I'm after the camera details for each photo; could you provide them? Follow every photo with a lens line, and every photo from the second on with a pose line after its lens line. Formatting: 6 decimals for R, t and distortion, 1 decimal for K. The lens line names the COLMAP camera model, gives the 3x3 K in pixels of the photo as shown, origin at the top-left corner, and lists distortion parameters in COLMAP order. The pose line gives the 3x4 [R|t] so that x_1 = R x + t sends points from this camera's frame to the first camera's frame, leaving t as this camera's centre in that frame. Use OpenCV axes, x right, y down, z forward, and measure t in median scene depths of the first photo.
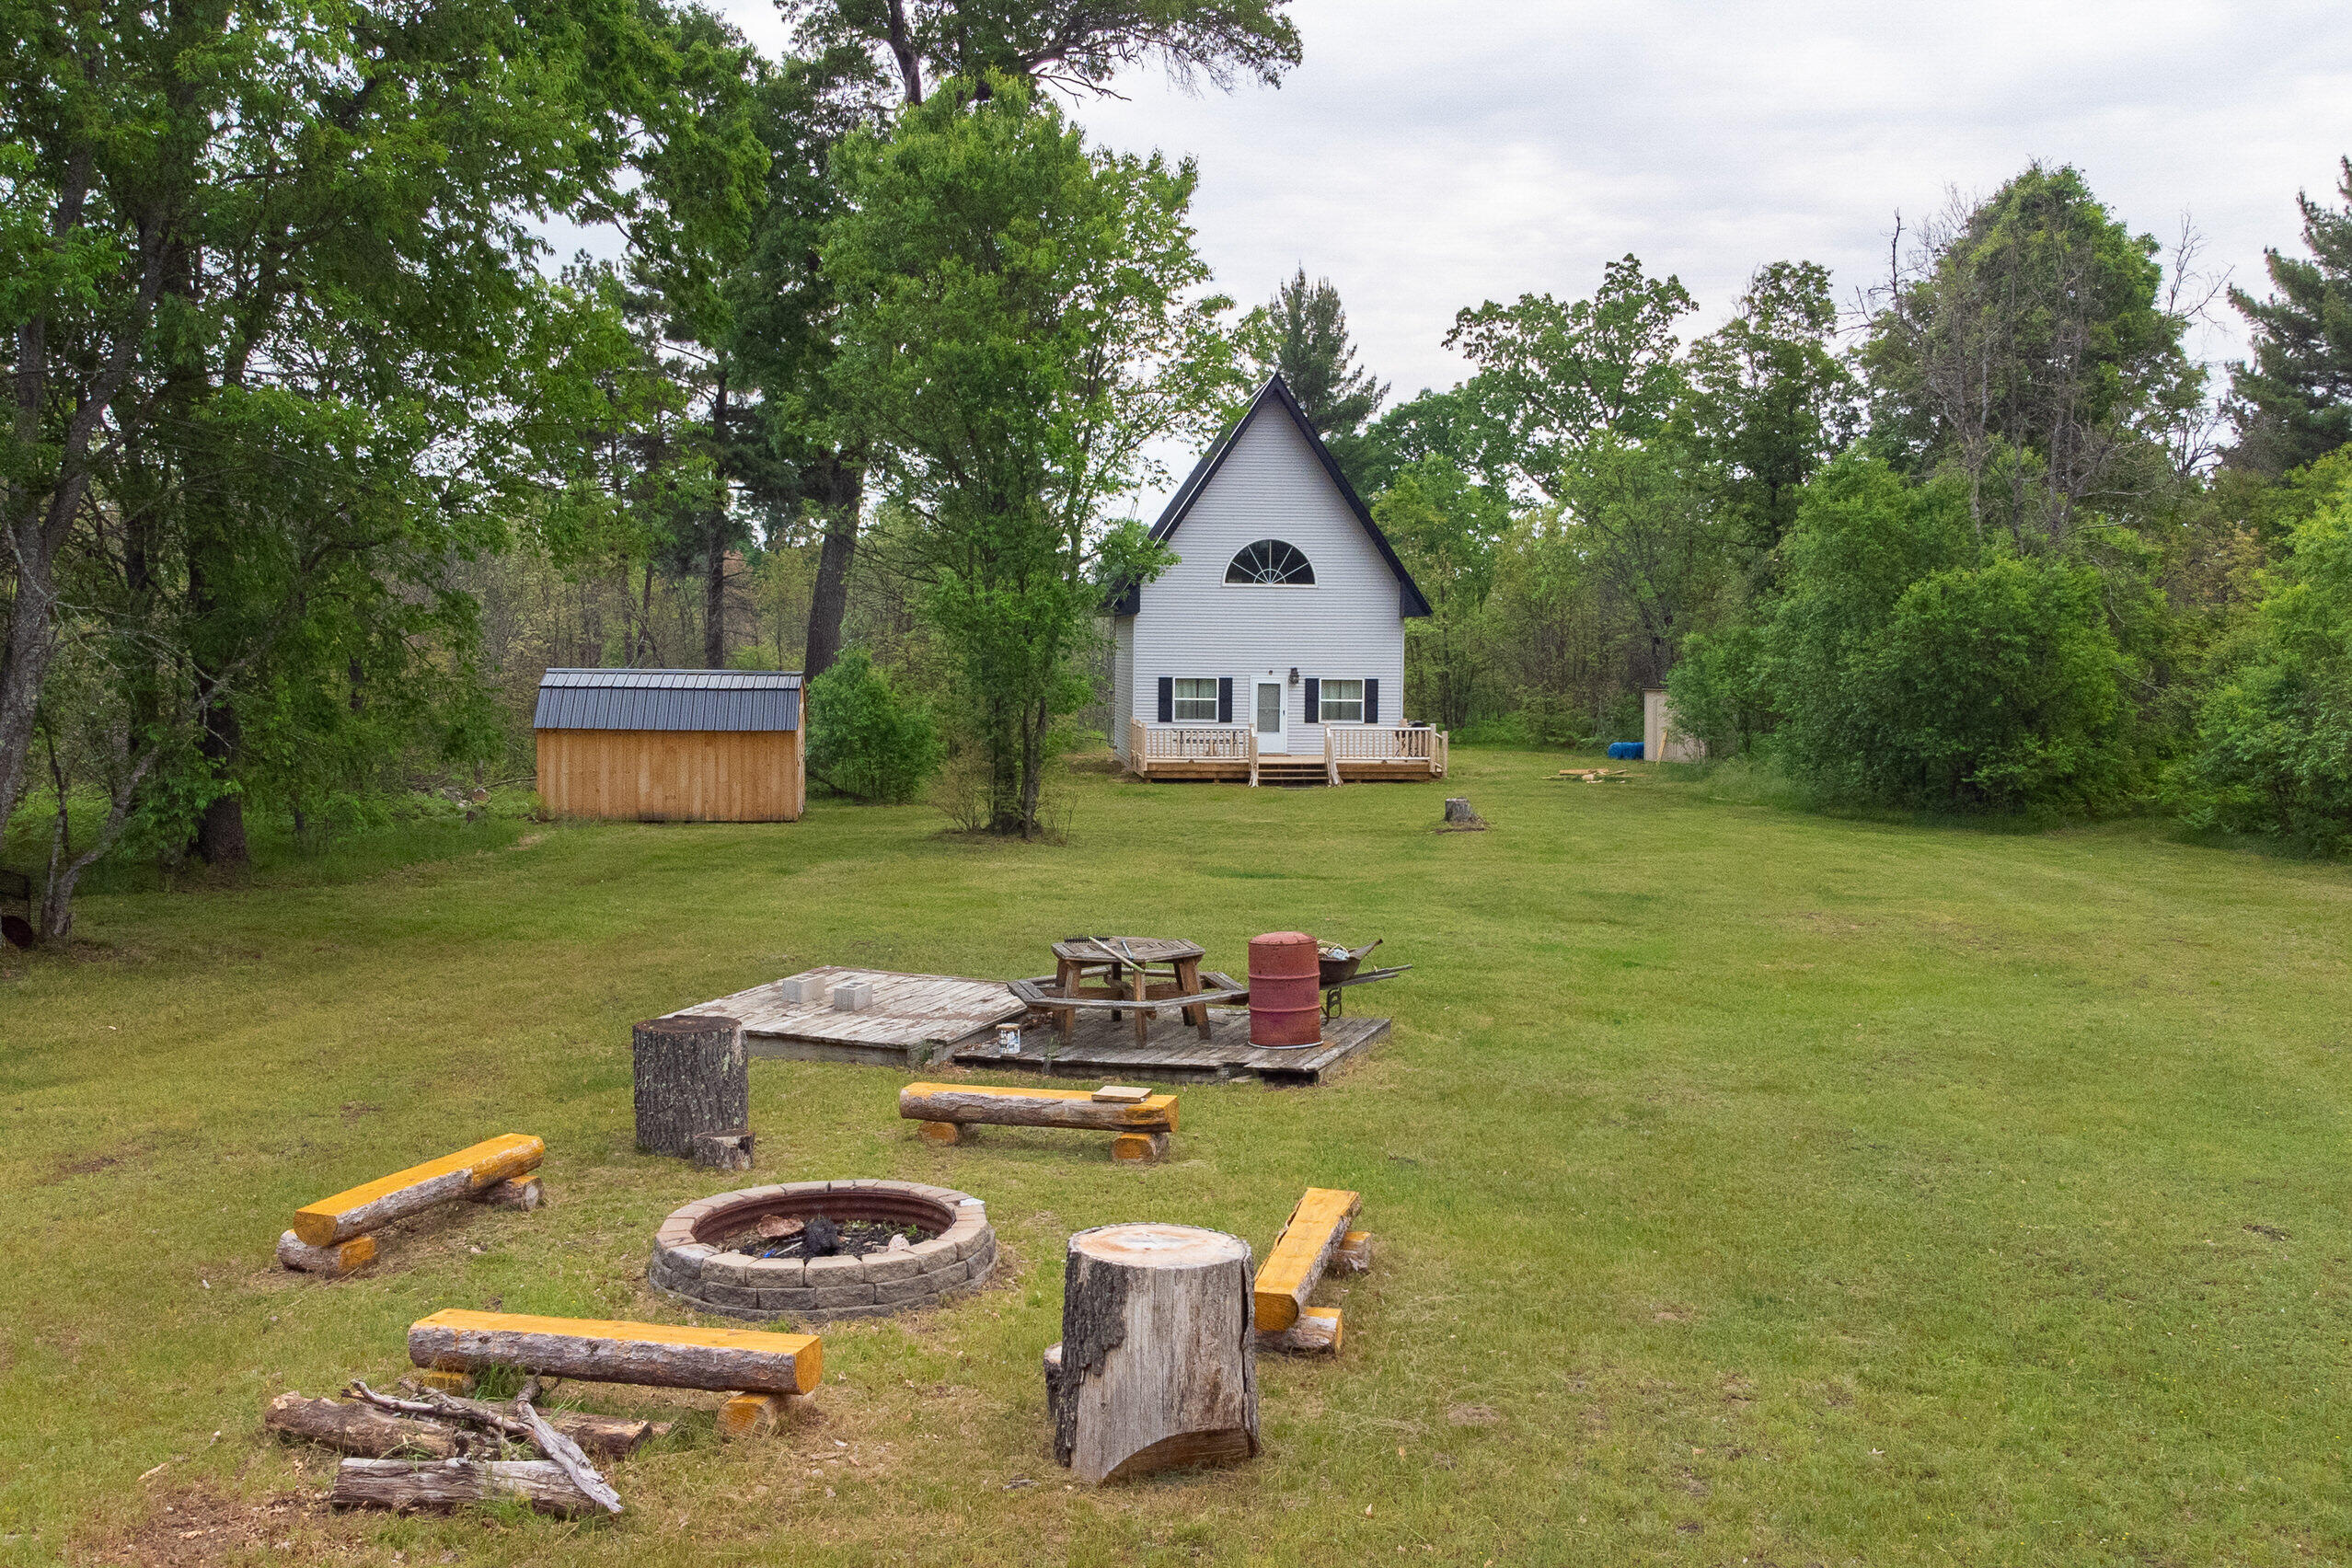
lens RADIAL K [[2107.5, 0, 1181.4], [0, 2107.5, 782.4], [0, 0, 1]] dist [0.046490, -0.006797]
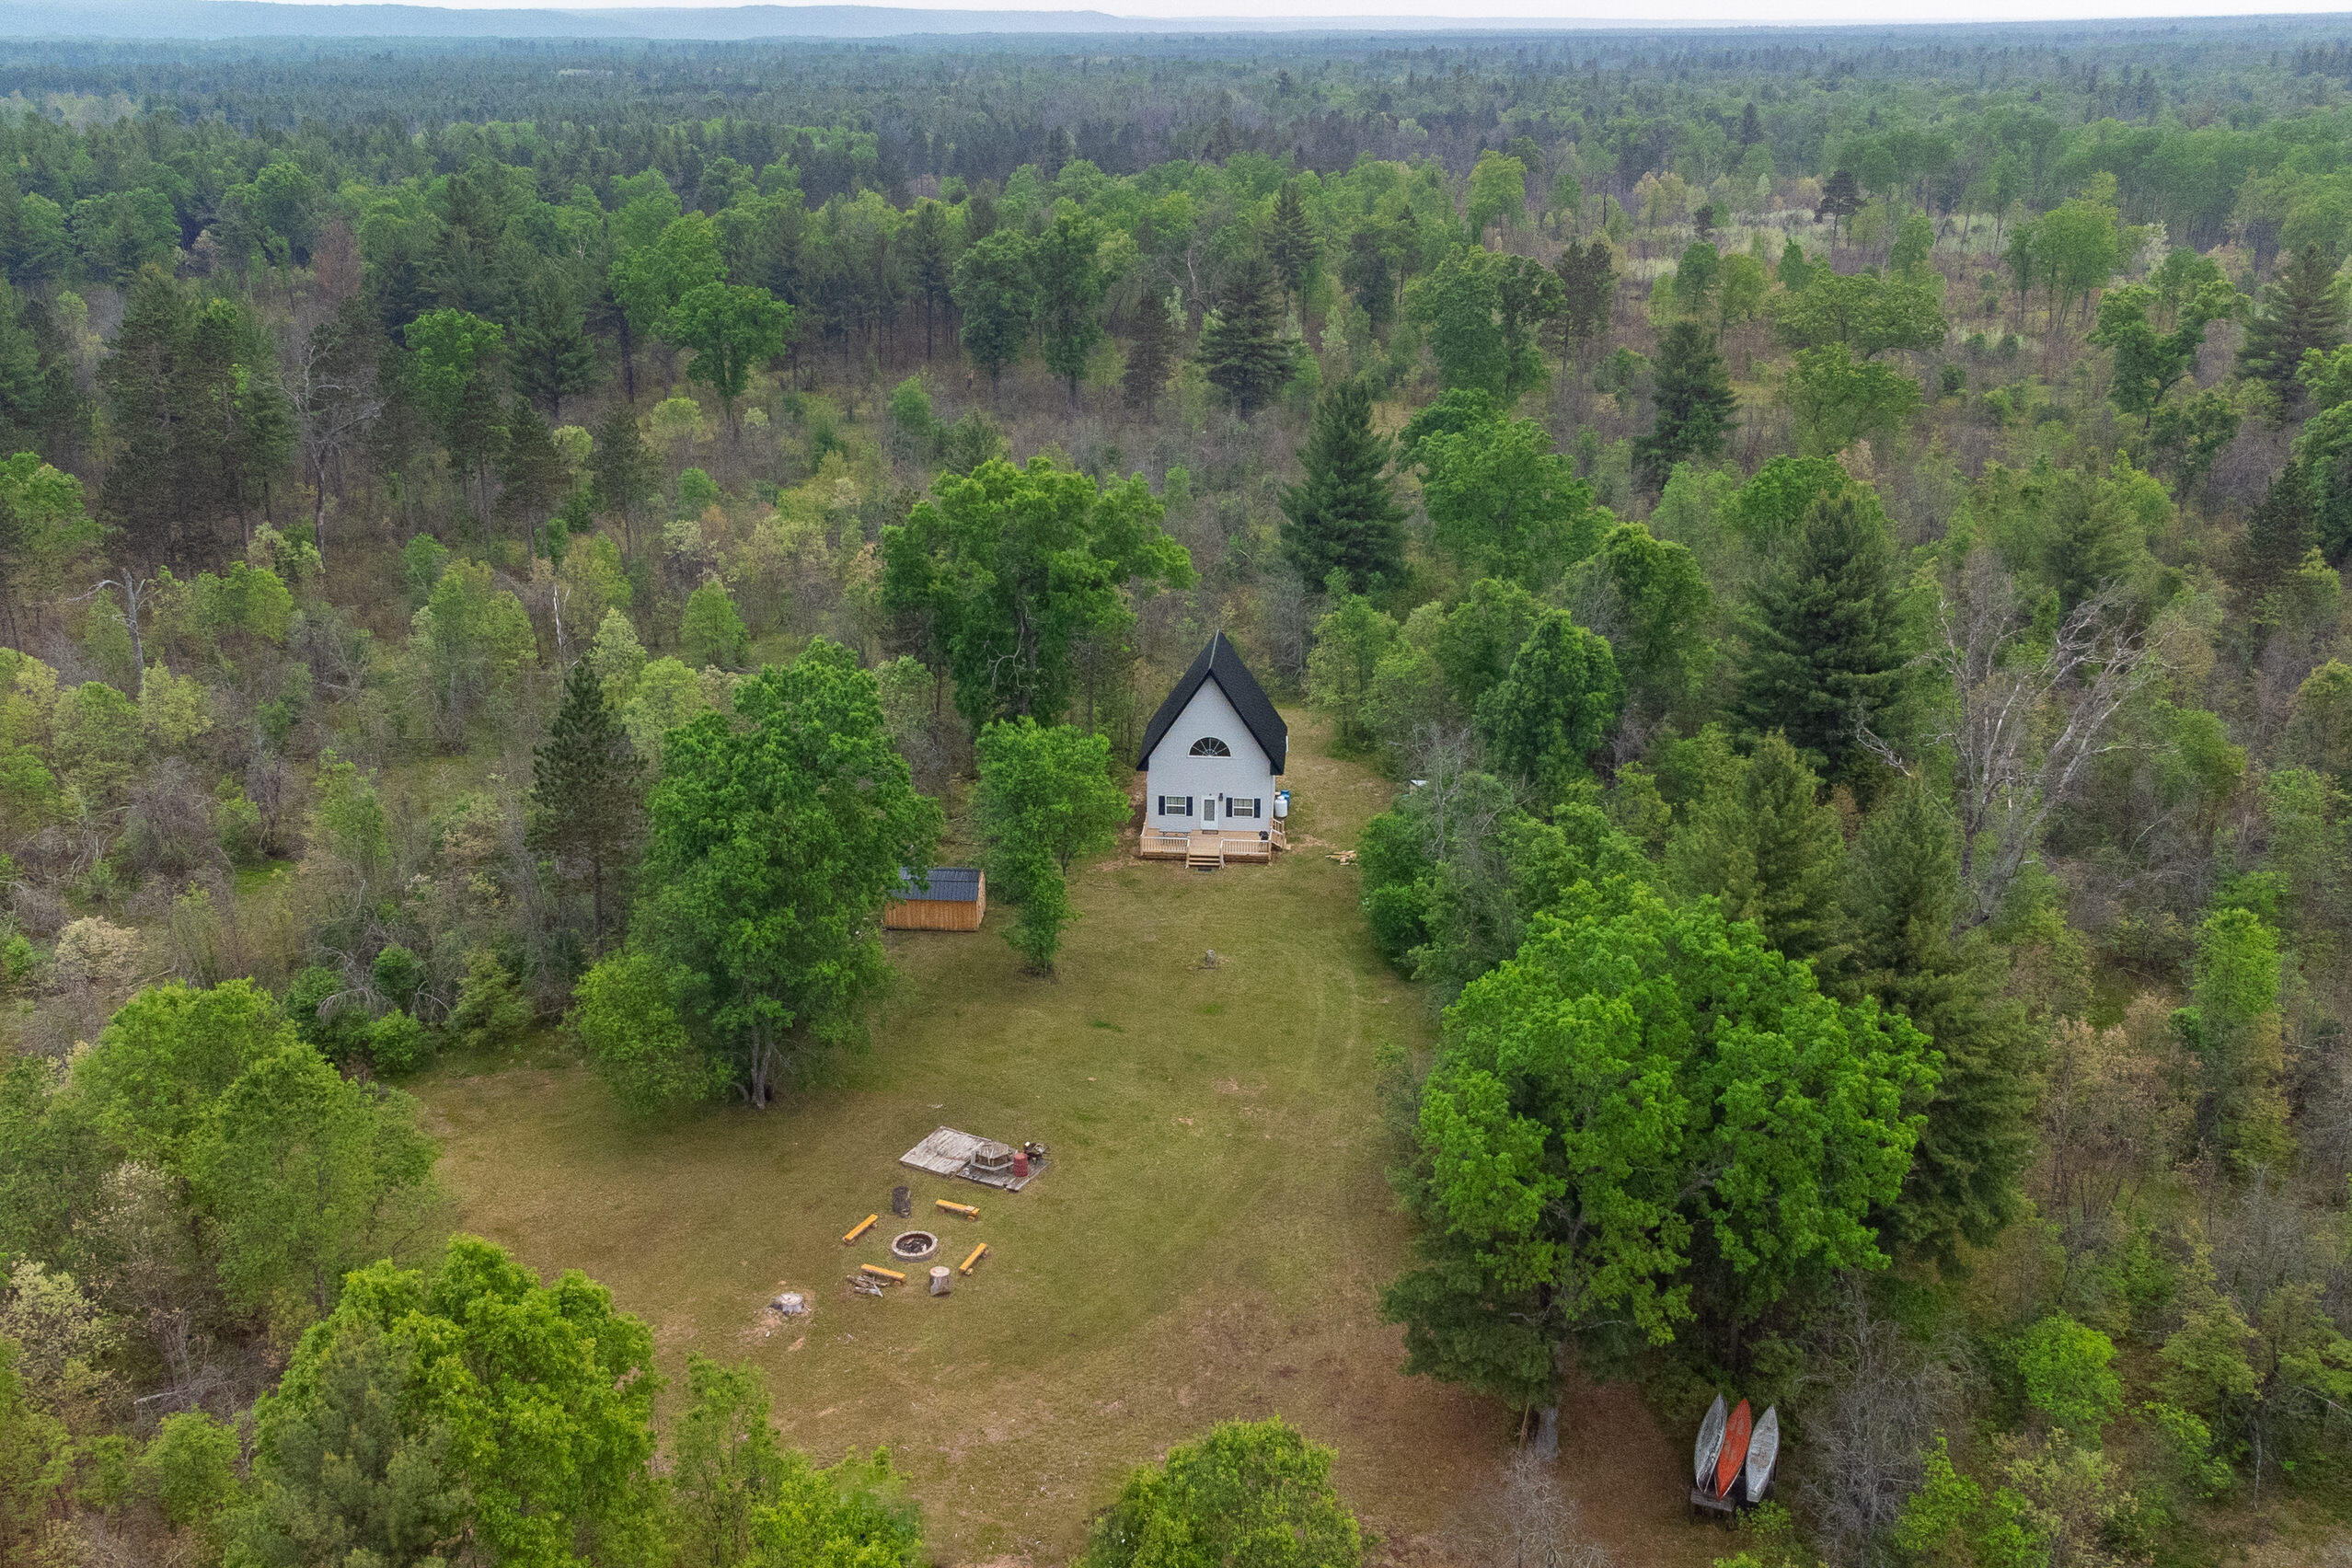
lens RADIAL K [[2069.5, 0, 1176.0], [0, 2069.5, 784.0], [0, 0, 1]] dist [0.040055, -0.003075]
pose [[0.984826, 0.054304, -0.164827, 0.360245], [-0.006923, 0.961319, 0.275351, -0.652964], [0.173404, -0.270032, 0.947108, -1.030945]]
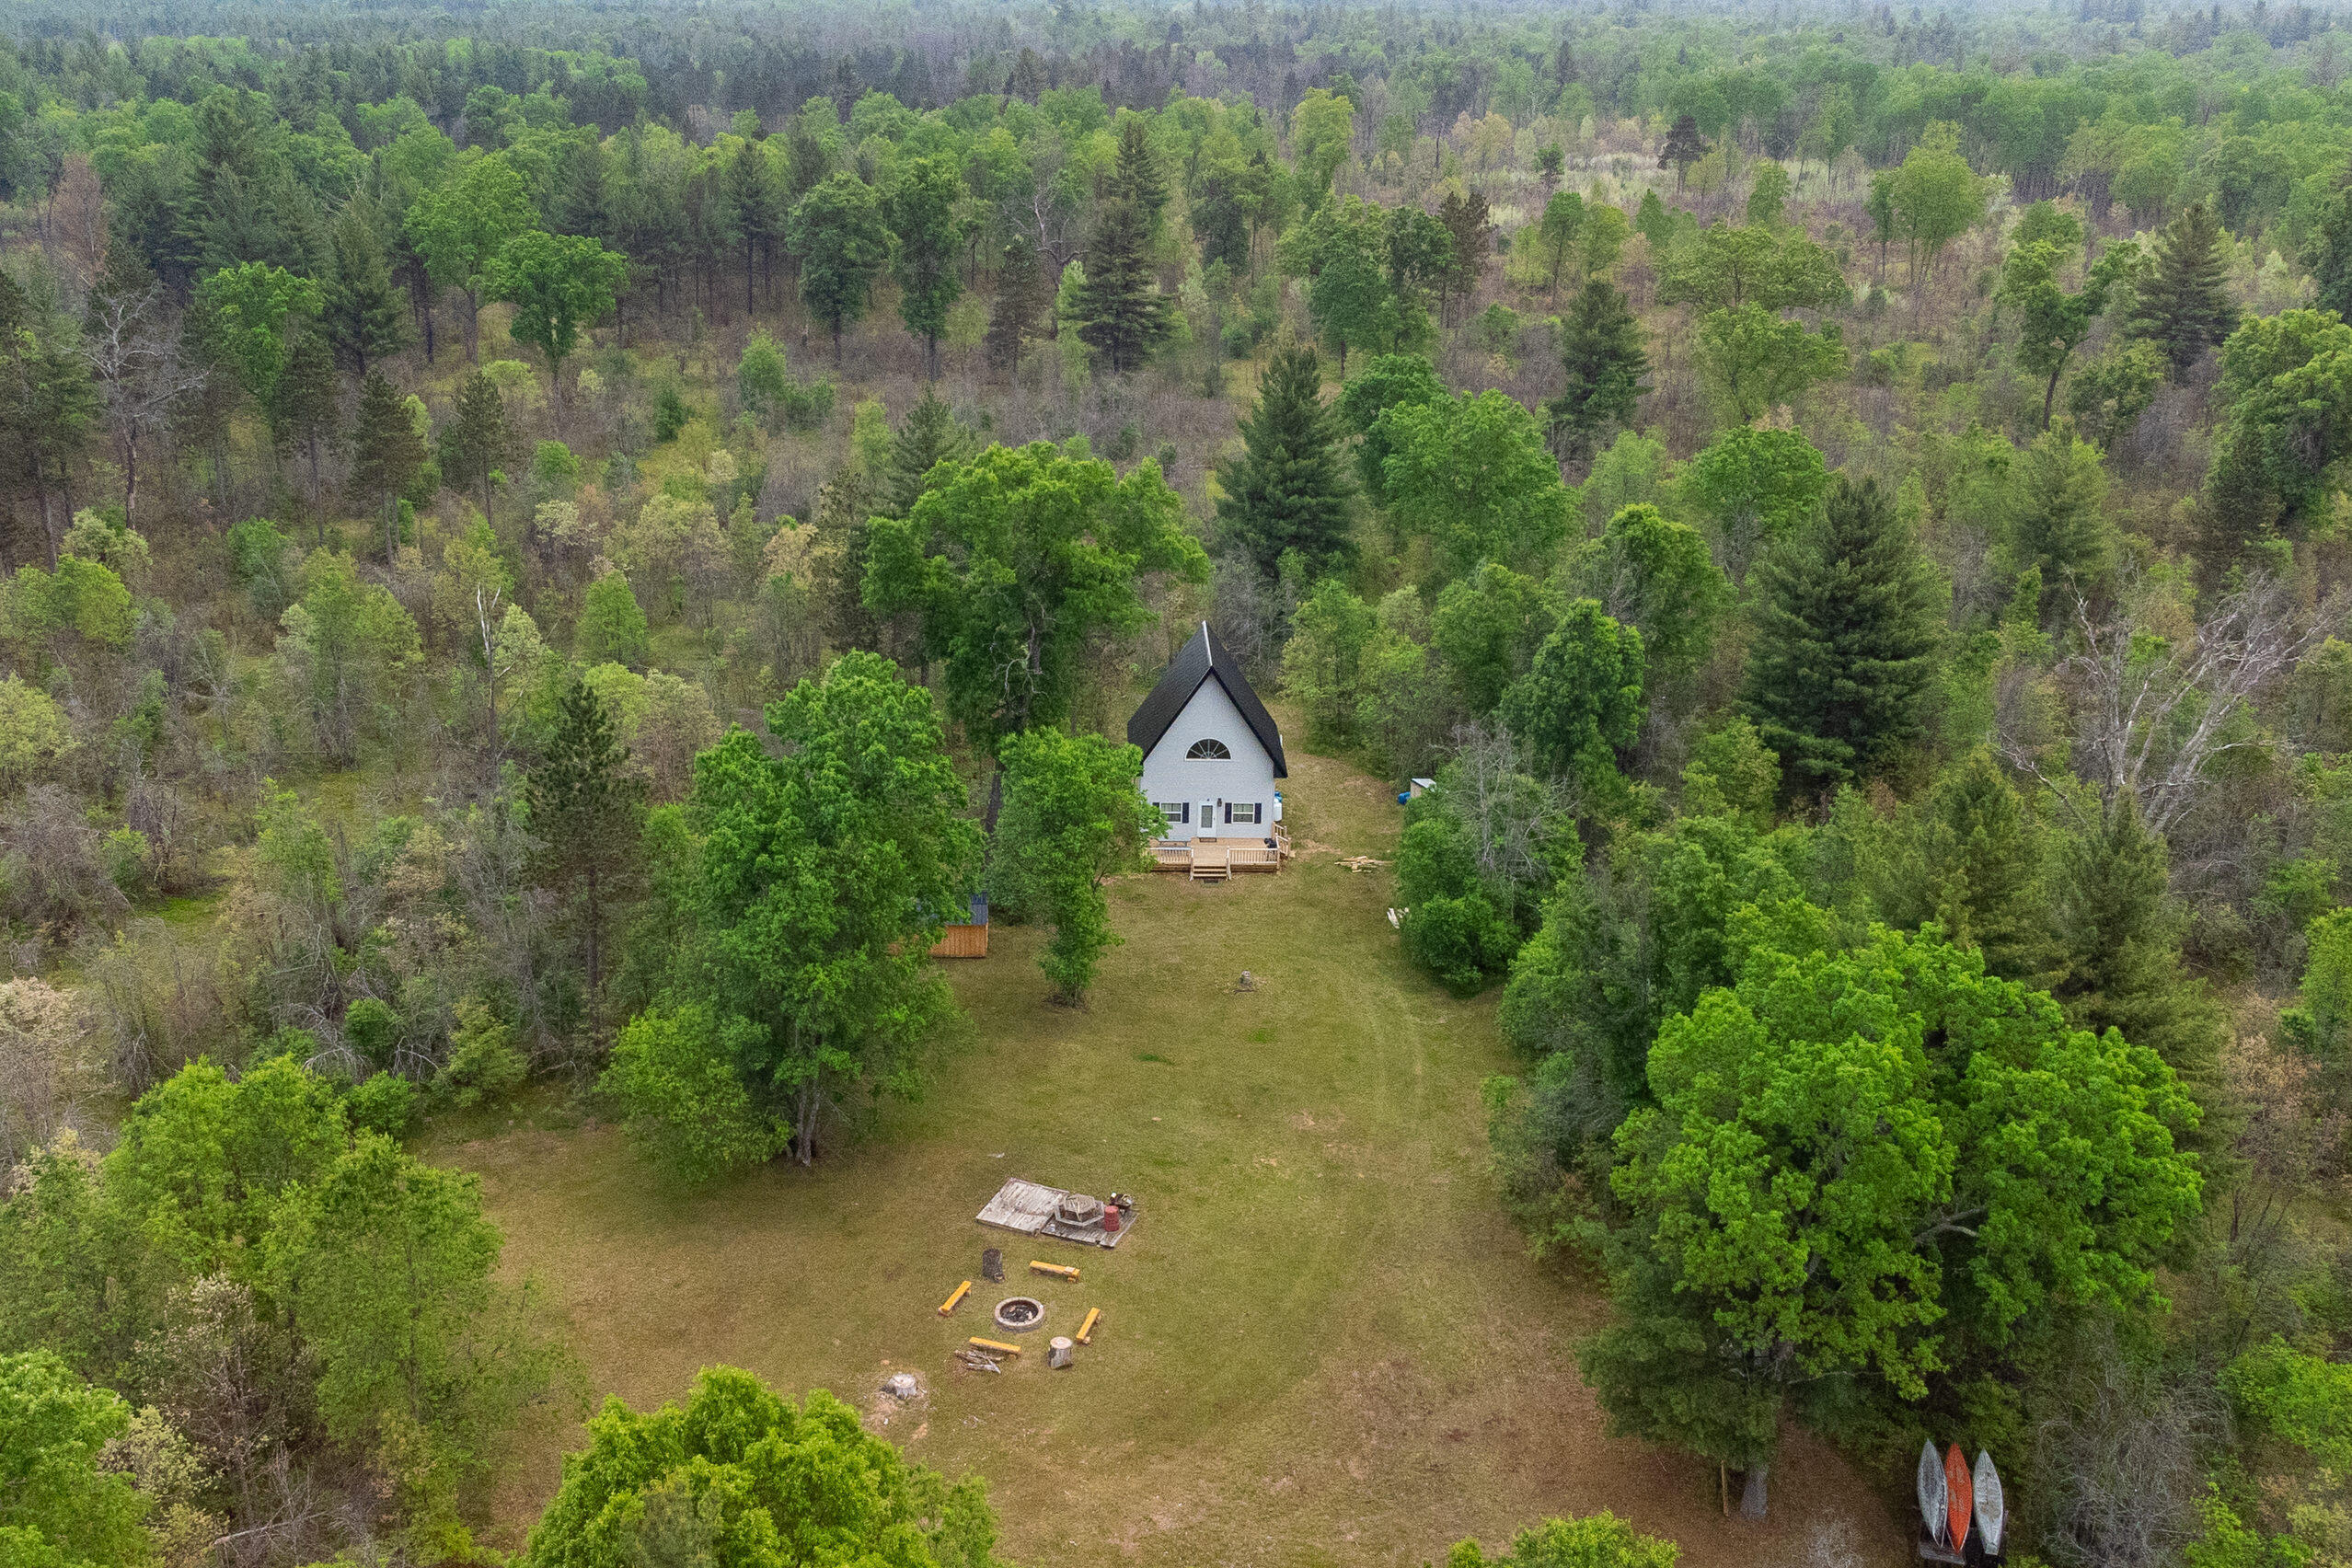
lens RADIAL K [[2178.8, 0, 1171.0], [0, 2178.8, 821.6], [0, 0, 1]] dist [0.033803, 0.007162]
pose [[0.997549, 0.035738, -0.060155, 0.134176], [-0.015800, 0.952573, 0.303899, -0.672726], [0.068163, -0.302204, 0.950803, -1.010989]]
